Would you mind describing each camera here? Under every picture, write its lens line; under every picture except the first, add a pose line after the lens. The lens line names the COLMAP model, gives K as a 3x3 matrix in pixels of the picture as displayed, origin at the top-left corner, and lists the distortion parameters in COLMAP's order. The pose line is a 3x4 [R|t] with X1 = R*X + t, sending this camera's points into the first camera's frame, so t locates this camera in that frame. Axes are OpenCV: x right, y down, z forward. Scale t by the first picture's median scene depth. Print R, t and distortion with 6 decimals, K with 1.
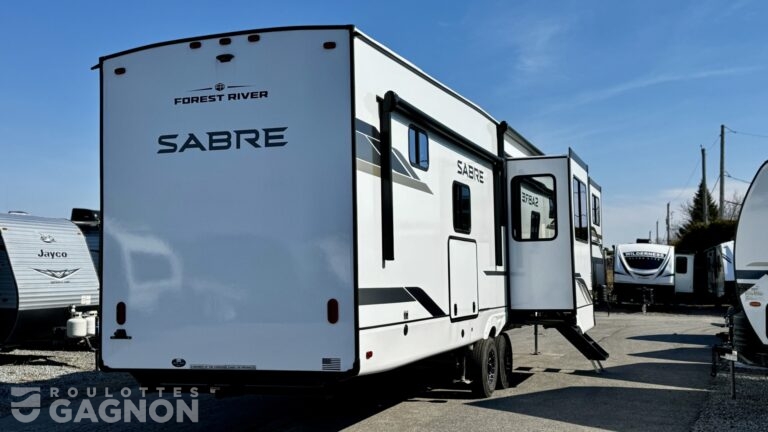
lens RADIAL K [[835.5, 0, 384.0], [0, 835.5, 221.1], [0, 0, 1]] dist [0.085864, 0.000000]
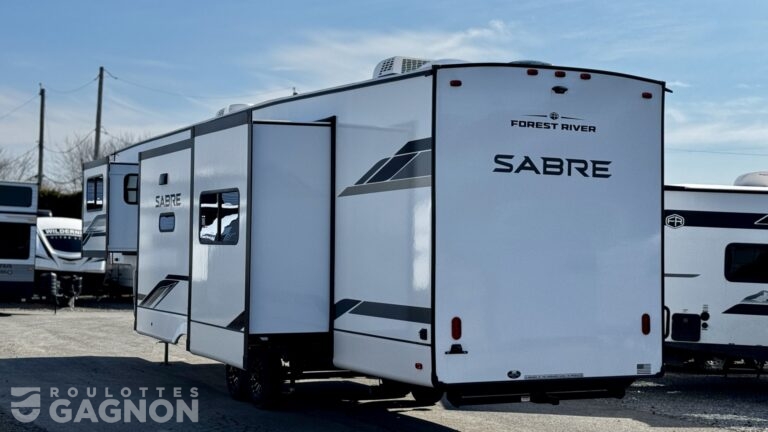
lens RADIAL K [[1215.5, 0, 384.5], [0, 1215.5, 210.7], [0, 0, 1]] dist [0.155365, 0.000000]
pose [[0.700664, 0.044945, 0.712075, -1.447131], [-0.069537, 0.997564, 0.005458, -0.032671], [-0.710095, -0.053339, 0.702083, 0.055138]]
